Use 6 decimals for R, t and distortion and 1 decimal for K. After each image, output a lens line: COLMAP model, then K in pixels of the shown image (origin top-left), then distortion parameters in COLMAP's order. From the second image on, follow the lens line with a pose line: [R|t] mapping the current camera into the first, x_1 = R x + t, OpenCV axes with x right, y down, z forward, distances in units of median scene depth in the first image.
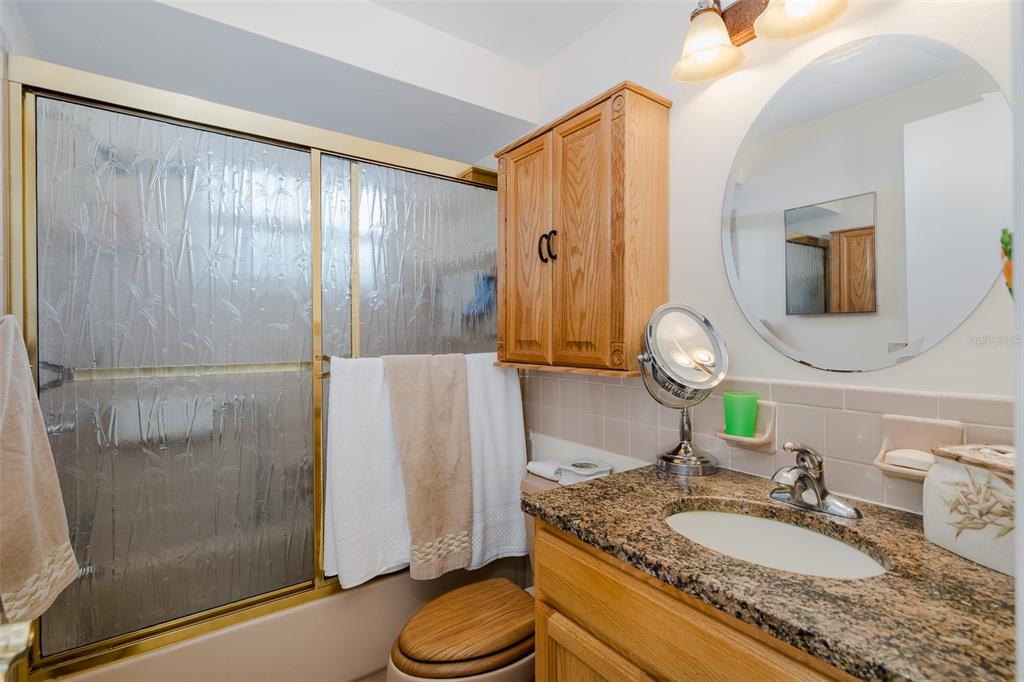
lens RADIAL K [[479.9, 0, 512.0], [0, 479.9, 341.0], [0, 0, 1]] dist [-0.003676, 0.000094]
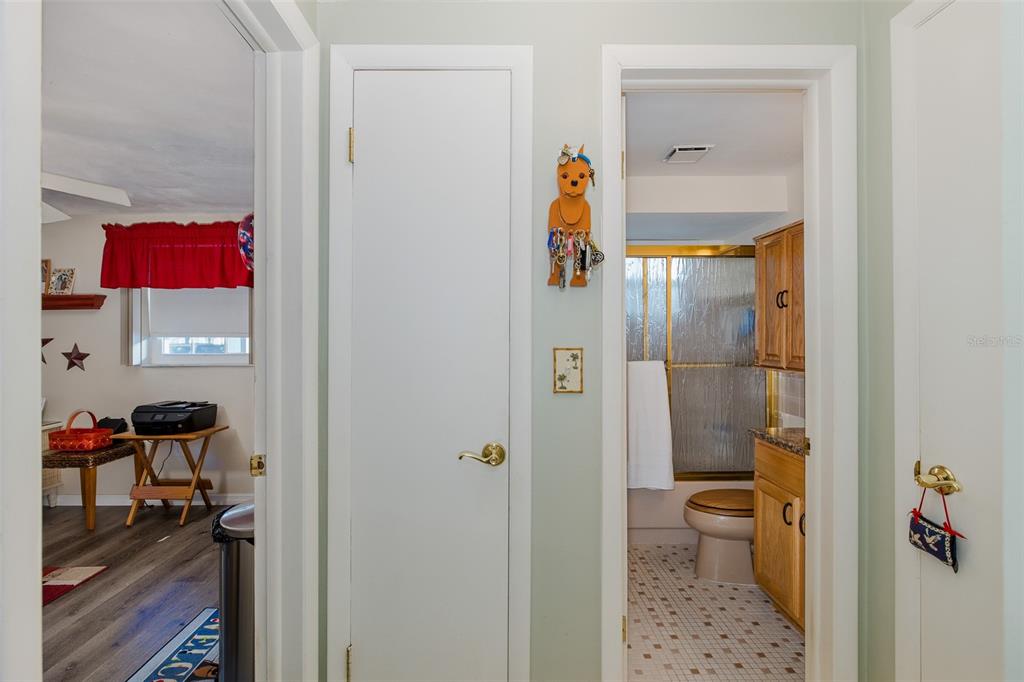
lens RADIAL K [[479.9, 0, 512.0], [0, 479.9, 341.0], [0, 0, 1]] dist [-0.003676, 0.000094]
pose [[0.813289, 0.004854, -0.581839, 0.289043], [-0.007324, 0.999971, -0.001895, -0.037831], [0.581813, 0.005803, 0.813302, -0.969721]]
